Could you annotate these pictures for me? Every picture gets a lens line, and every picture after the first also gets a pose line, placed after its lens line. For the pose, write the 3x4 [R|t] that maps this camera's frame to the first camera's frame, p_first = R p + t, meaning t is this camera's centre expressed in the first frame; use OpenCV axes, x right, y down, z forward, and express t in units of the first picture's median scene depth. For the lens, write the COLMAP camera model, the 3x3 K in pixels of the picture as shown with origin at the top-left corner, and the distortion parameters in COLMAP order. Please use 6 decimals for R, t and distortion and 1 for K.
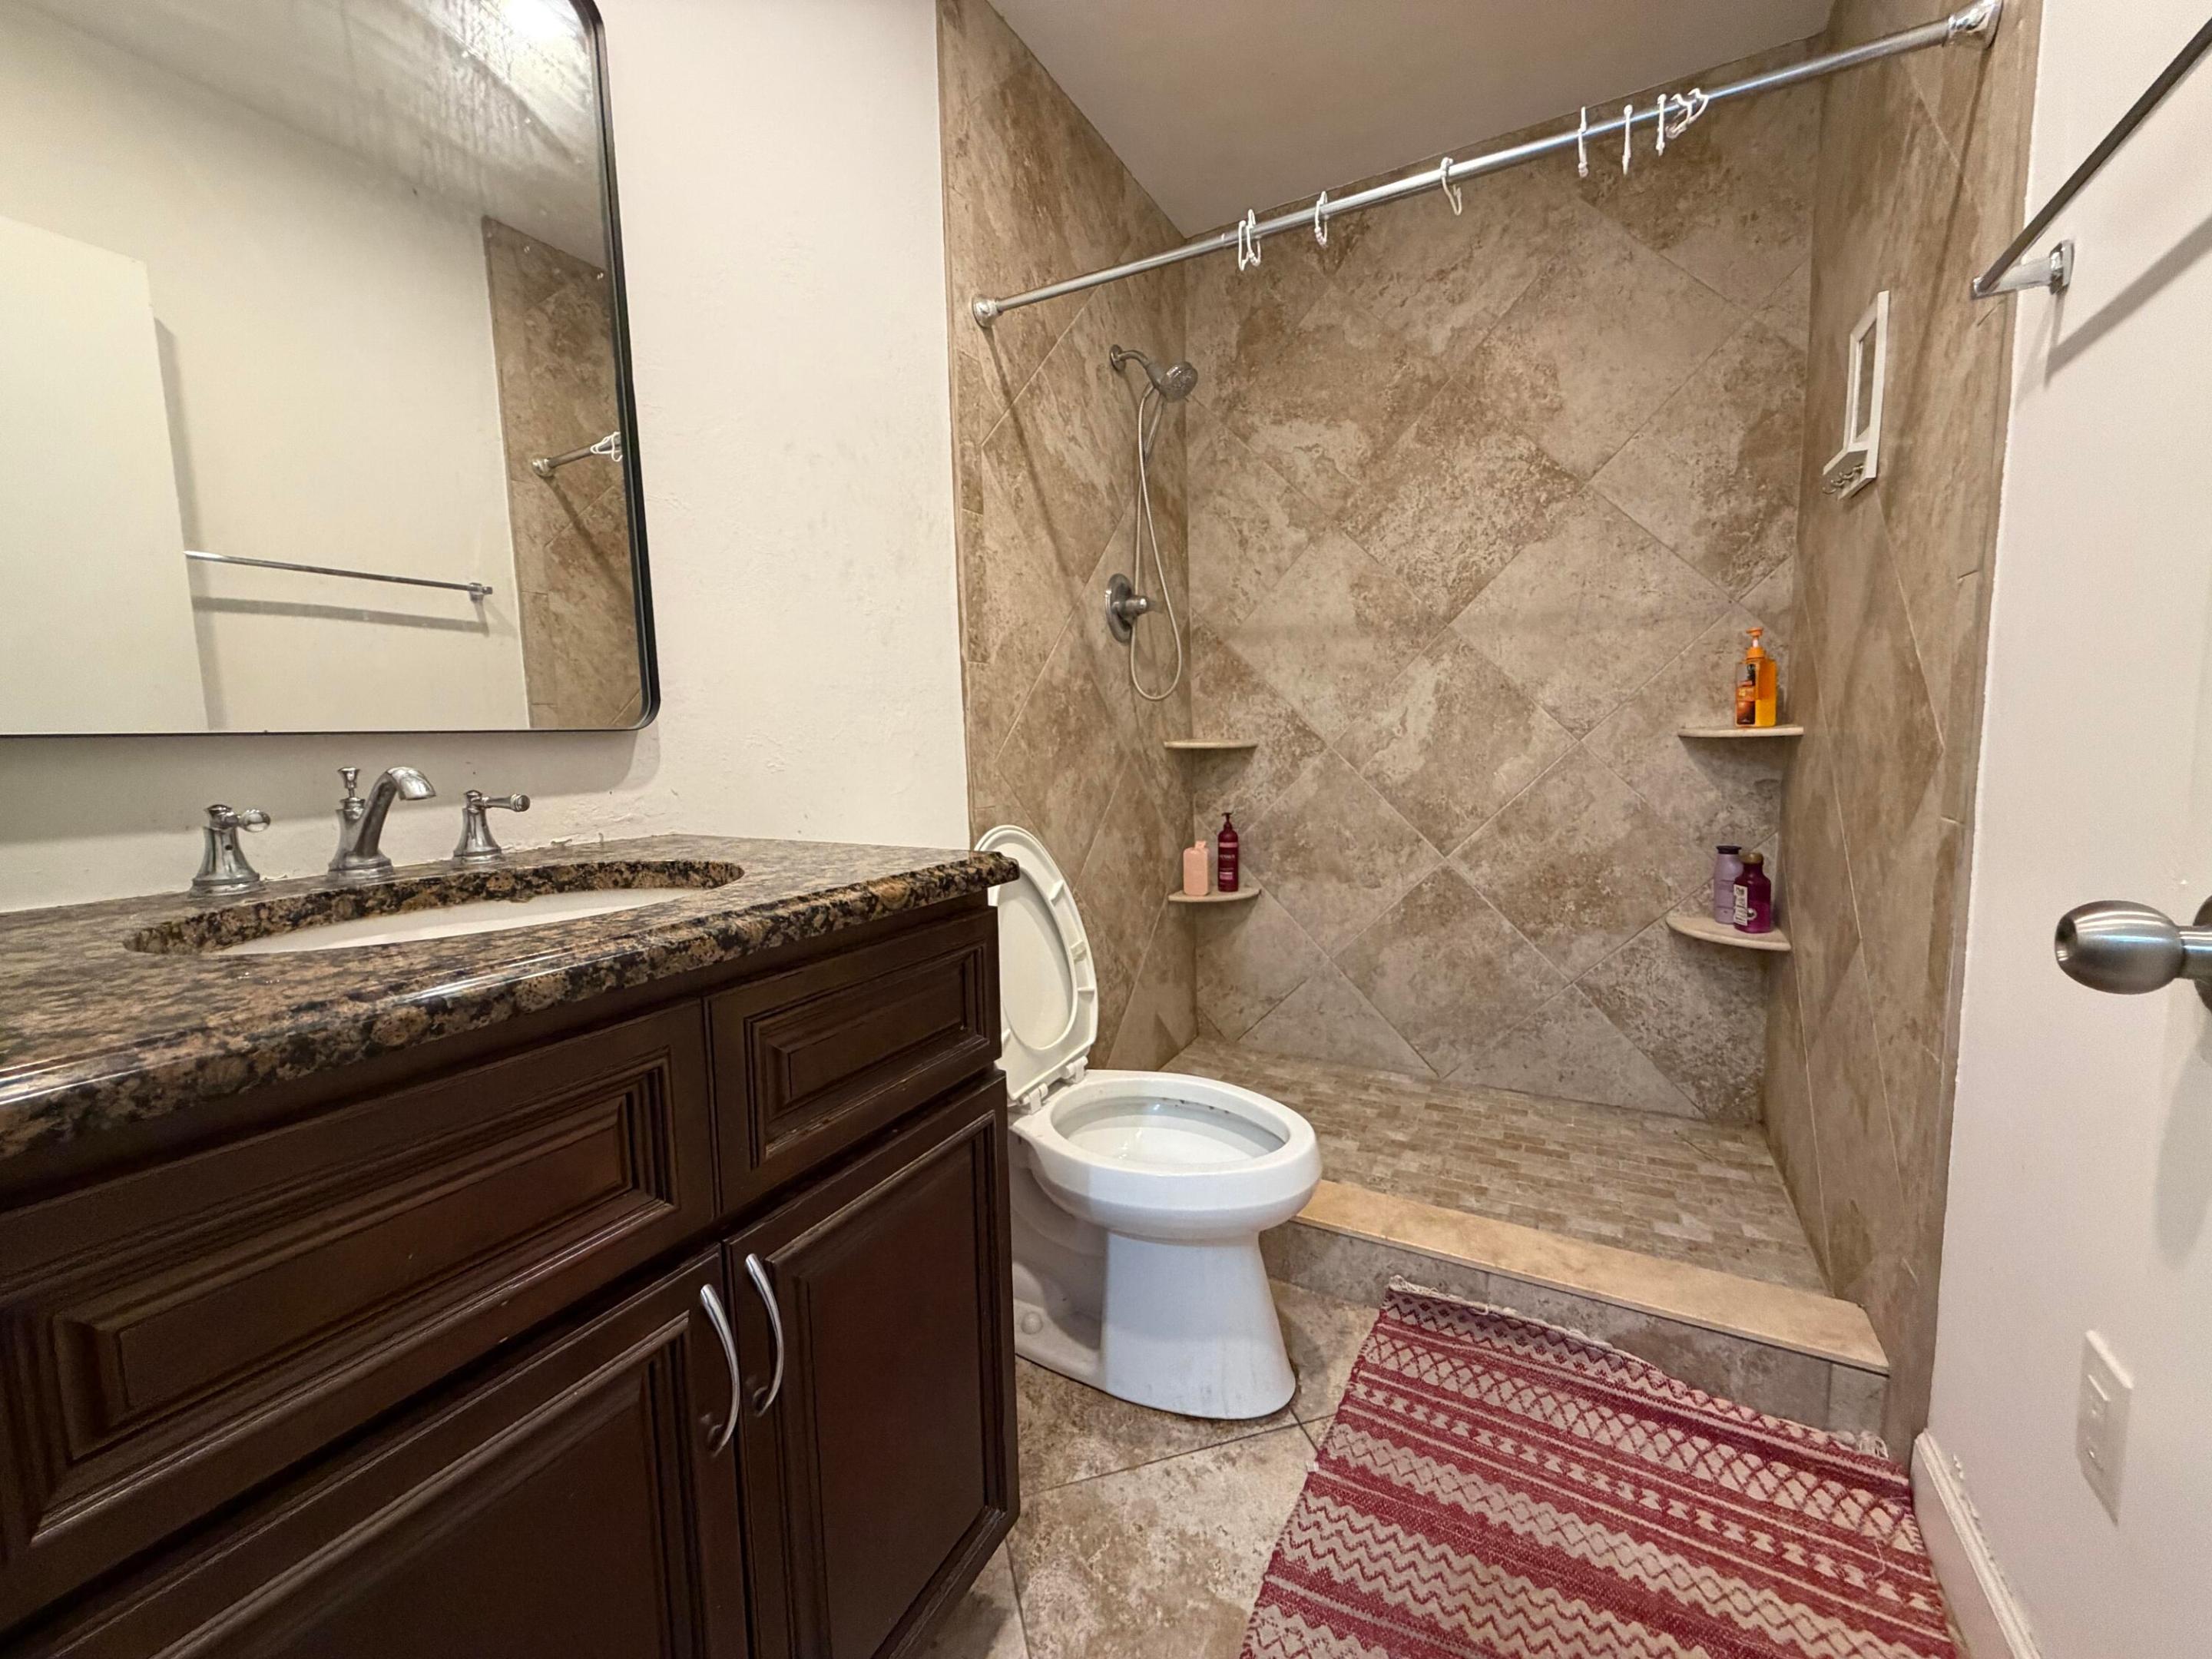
lens RADIAL K [[881.9, 0, 1103.4], [0, 881.9, 829.2], [0, 0, 1]] dist [-0.000868, 0.000447]
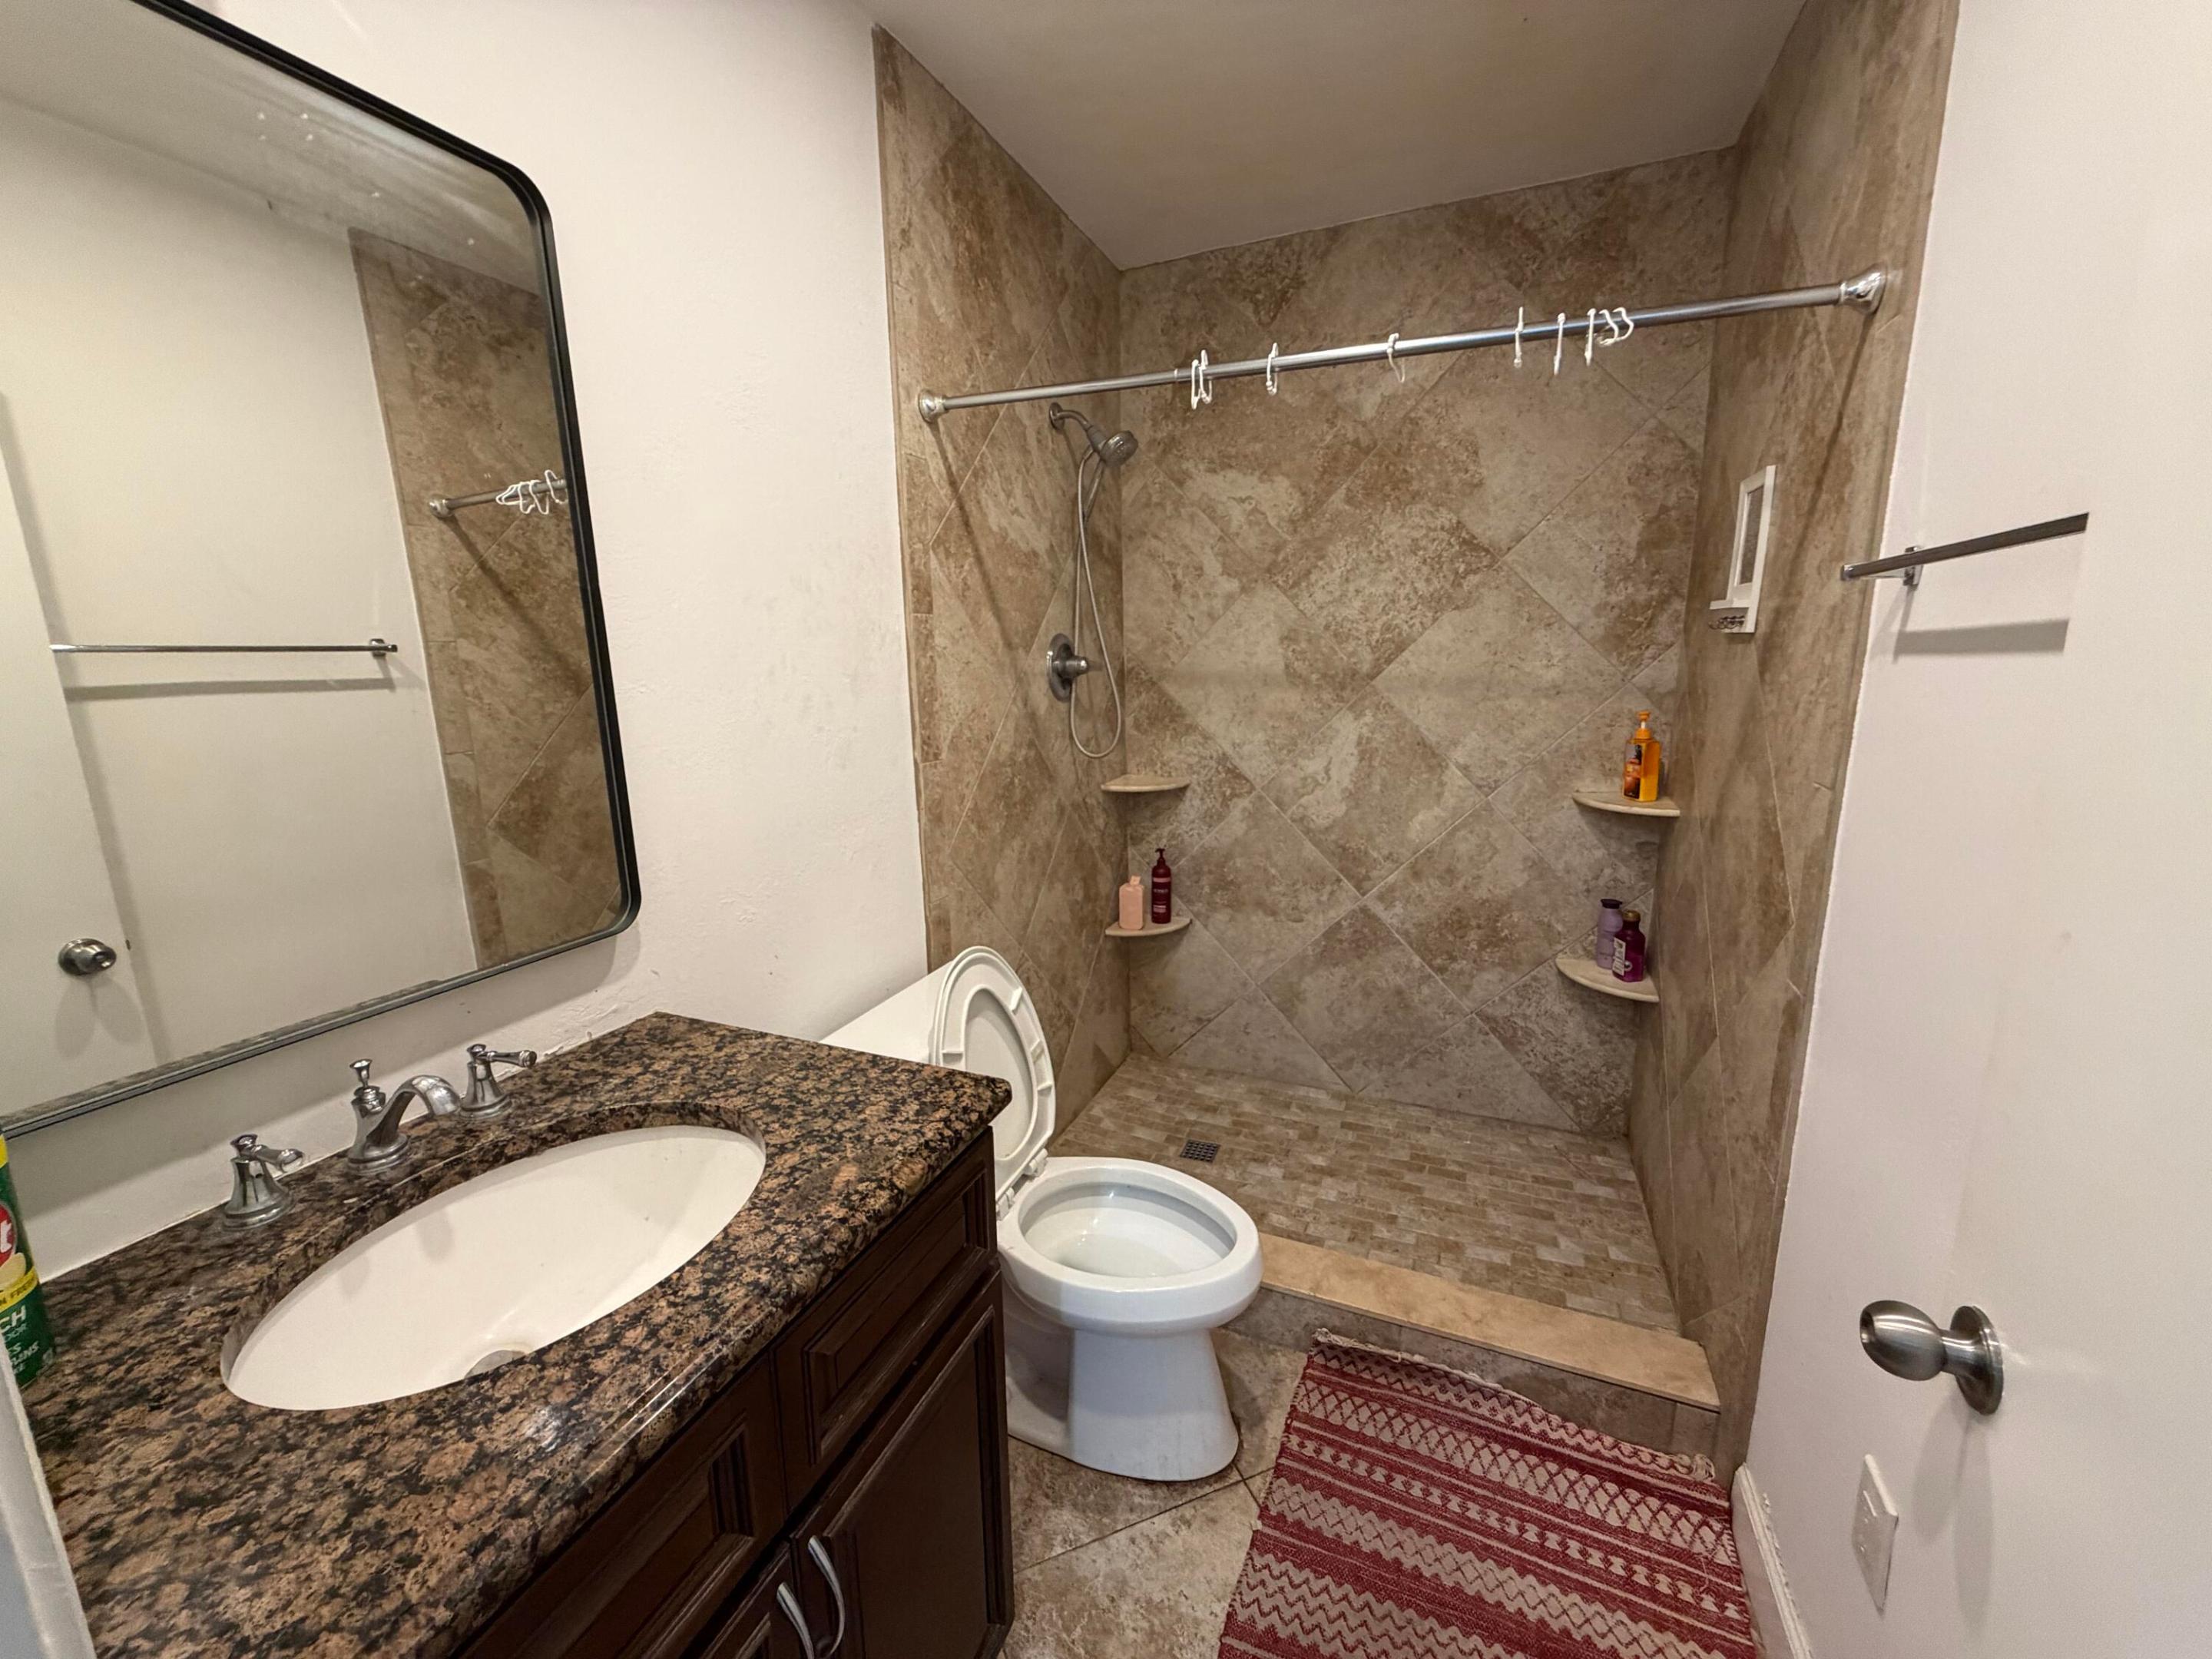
lens RADIAL K [[881.9, 0, 1101.0], [0, 881.9, 823.5], [0, 0, 1]] dist [-0.000868, 0.000447]
pose [[0.994954, -0.012667, 0.099525, -0.048839], [0.003851, 0.996089, 0.088274, -0.207632], [-0.100254, -0.087445, 0.991112, -0.035850]]
